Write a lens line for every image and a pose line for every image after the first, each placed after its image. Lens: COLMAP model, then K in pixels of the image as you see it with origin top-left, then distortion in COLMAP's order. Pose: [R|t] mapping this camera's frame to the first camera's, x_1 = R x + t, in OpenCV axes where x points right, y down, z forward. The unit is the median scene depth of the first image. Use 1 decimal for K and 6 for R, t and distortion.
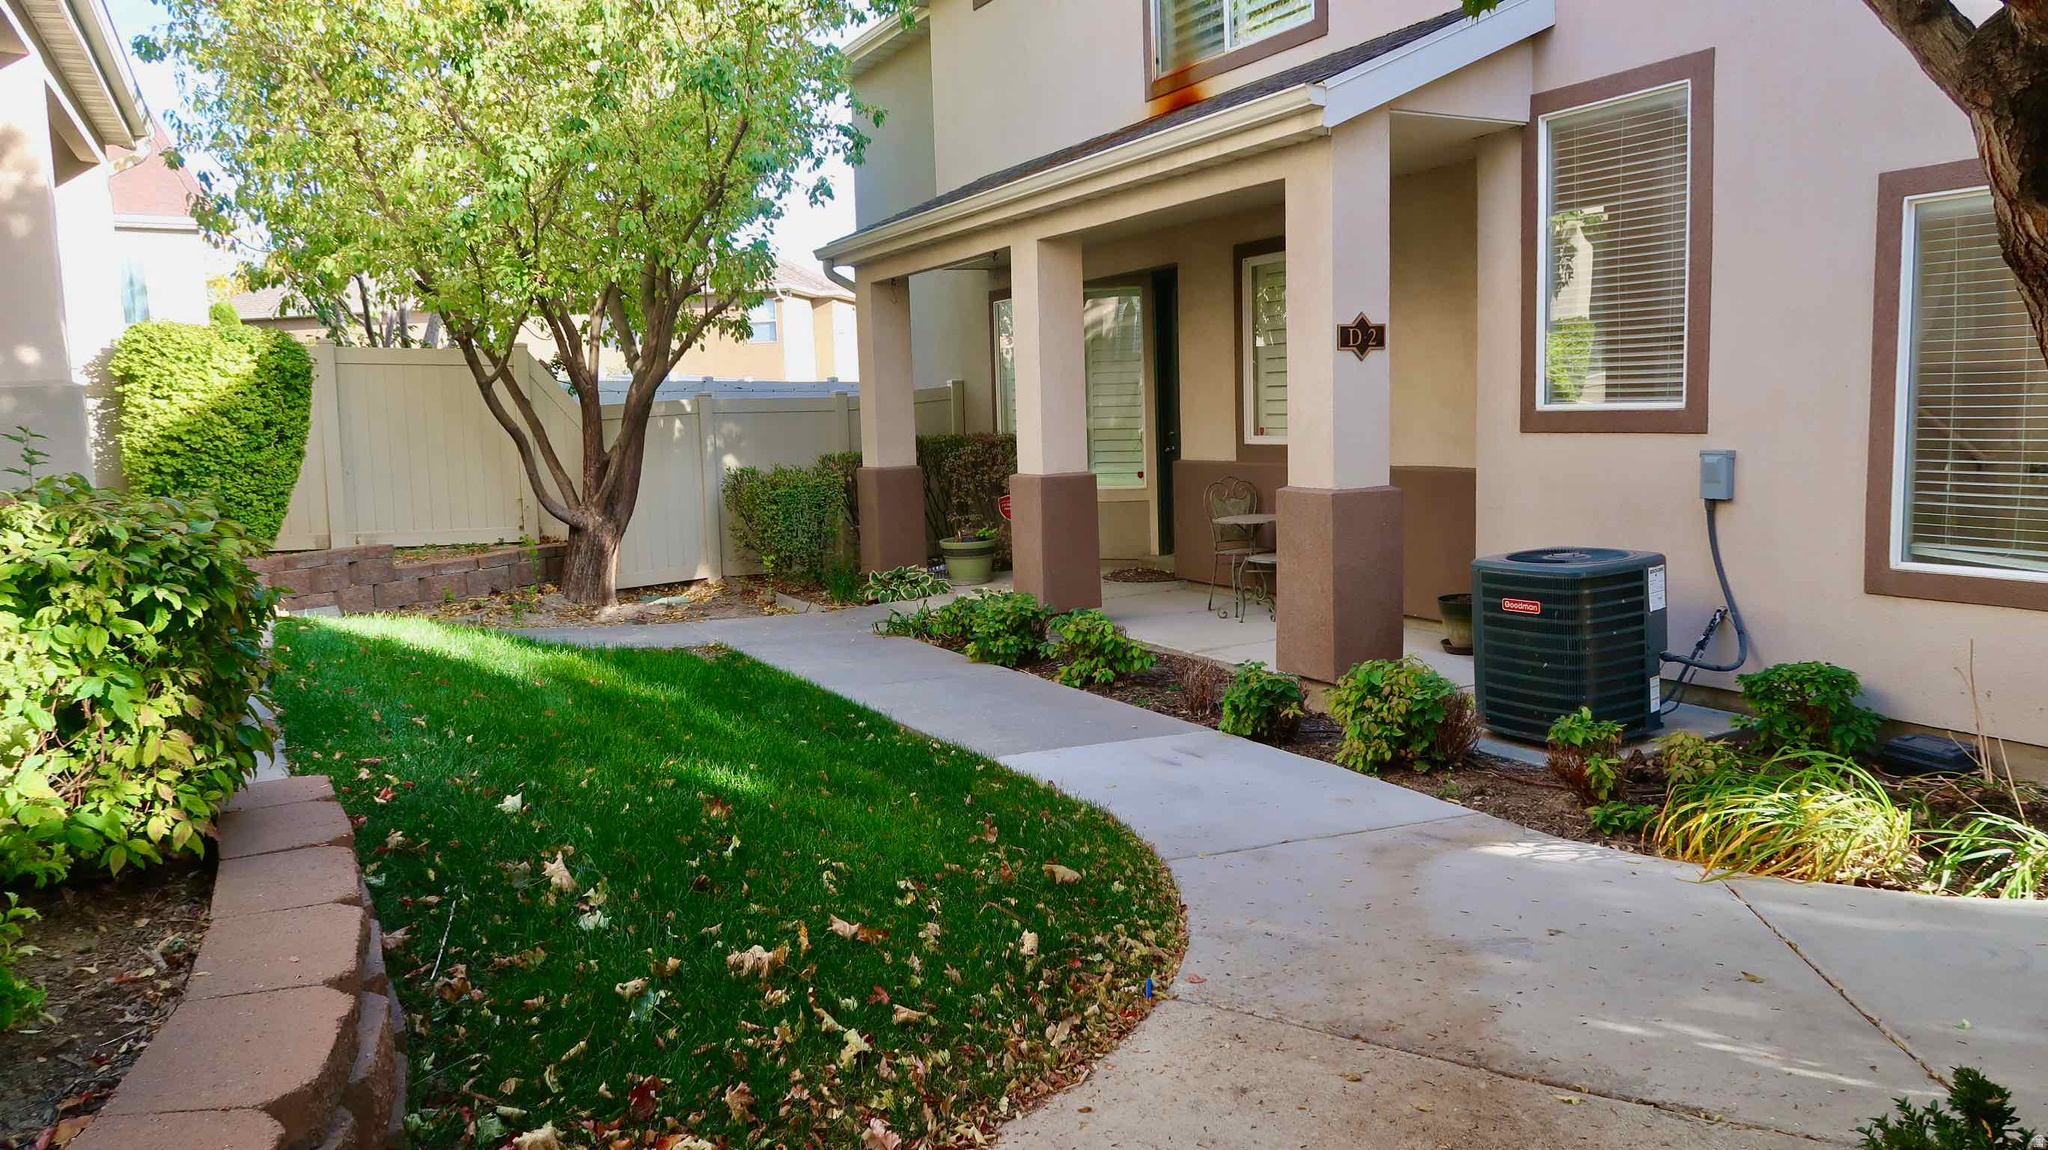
lens RADIAL K [[1386.6, 0, 1023.5], [0, 1386.6, 571.2], [0, 0, 1]] dist [-0.020517, -0.001073]
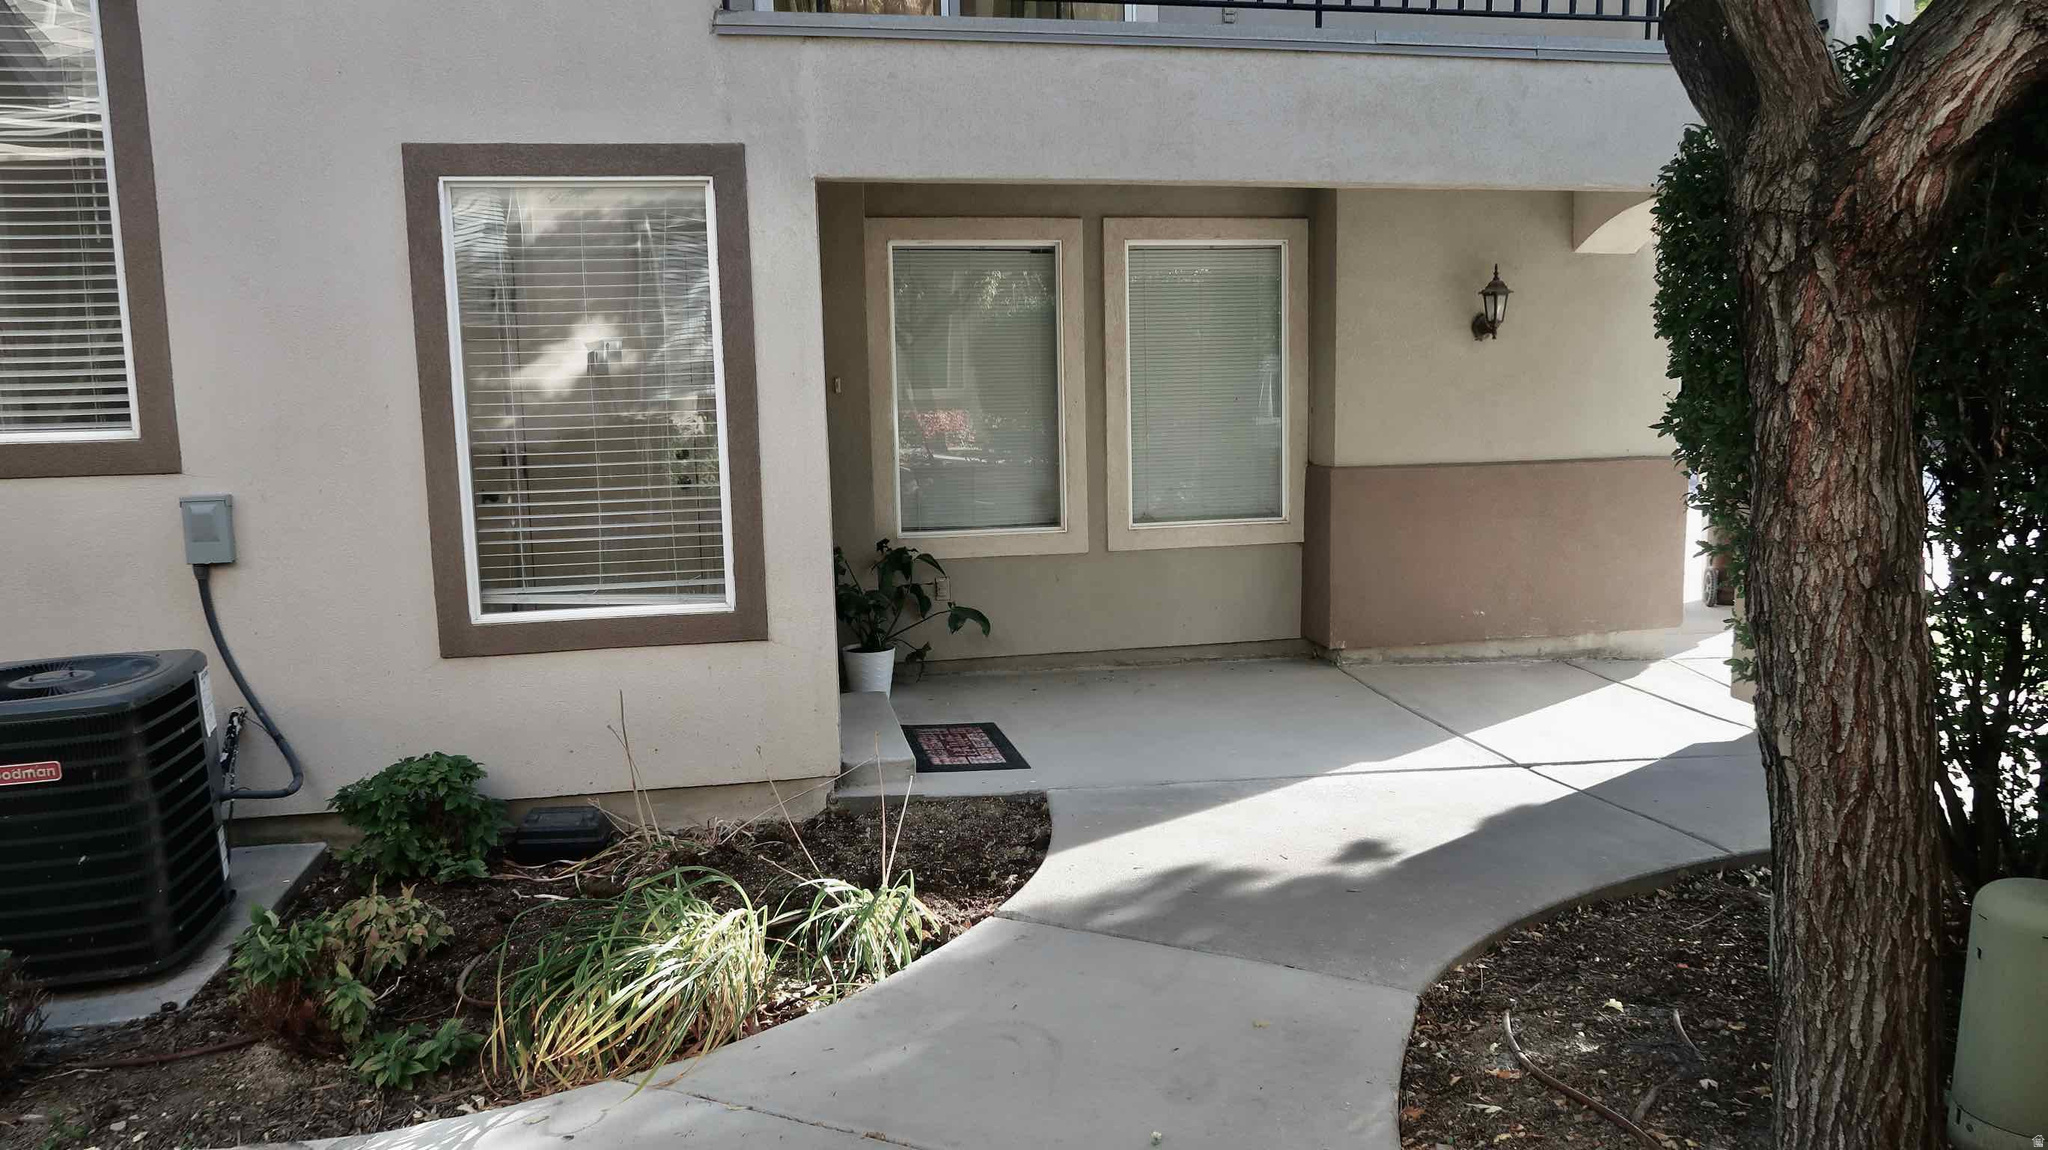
lens RADIAL K [[1386.6, 0, 1026.7], [0, 1386.6, 575.4], [0, 0, 1]] dist [-0.020517, -0.001073]
pose [[0.283614, -0.105986, 0.953064, -0.071883], [0.124957, 0.989484, 0.072851, -0.050464], [-0.950762, 0.098430, 0.293875, 0.428501]]
